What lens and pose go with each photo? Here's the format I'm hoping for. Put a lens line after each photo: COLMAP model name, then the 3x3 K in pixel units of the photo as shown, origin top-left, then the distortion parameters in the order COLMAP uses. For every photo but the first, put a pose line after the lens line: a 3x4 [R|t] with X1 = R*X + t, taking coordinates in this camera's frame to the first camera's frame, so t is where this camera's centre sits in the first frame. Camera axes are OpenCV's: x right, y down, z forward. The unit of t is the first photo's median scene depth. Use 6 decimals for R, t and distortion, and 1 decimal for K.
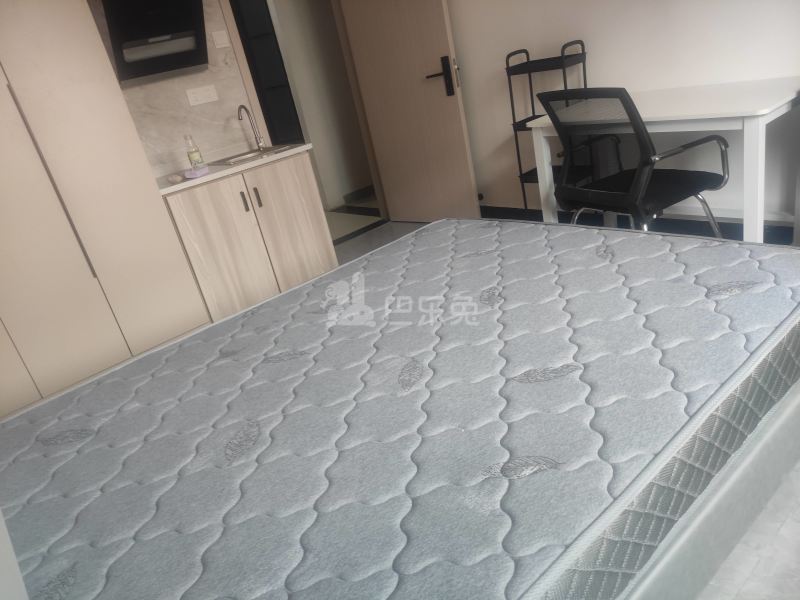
lens RADIAL K [[593.0, 0, 402.0], [0, 593.0, 302.0], [0, 0, 1]] dist [0.024183, -0.004964]
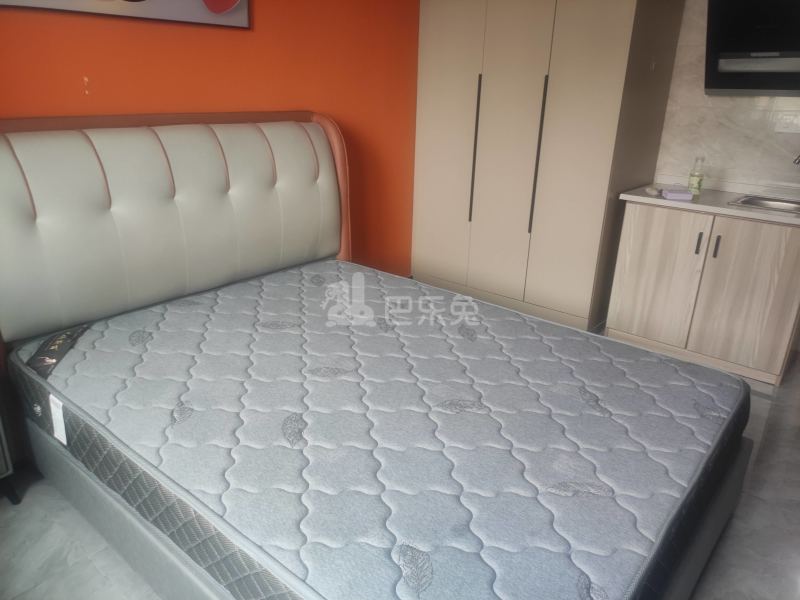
lens RADIAL K [[593.0, 0, 402.0], [0, 593.0, 302.0], [0, 0, 1]] dist [0.024183, -0.004964]
pose [[0.148186, 0.537705, -0.830008, 0.480663], [-0.446386, 0.785282, 0.429035, -0.290347], [0.882485, 0.306927, 0.356392, 0.300921]]
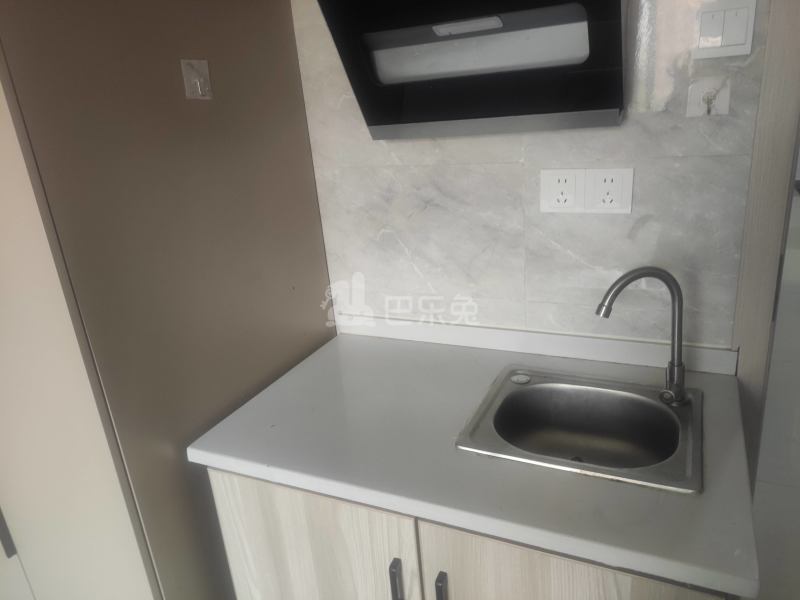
lens RADIAL K [[593.0, 0, 402.0], [0, 593.0, 302.0], [0, 0, 1]] dist [0.024183, -0.004964]
pose [[0.414809, 0.466549, -0.781195, -0.090885], [-0.362596, 0.872185, 0.328354, -0.404832], [0.834540, 0.147054, 0.530959, 0.821018]]
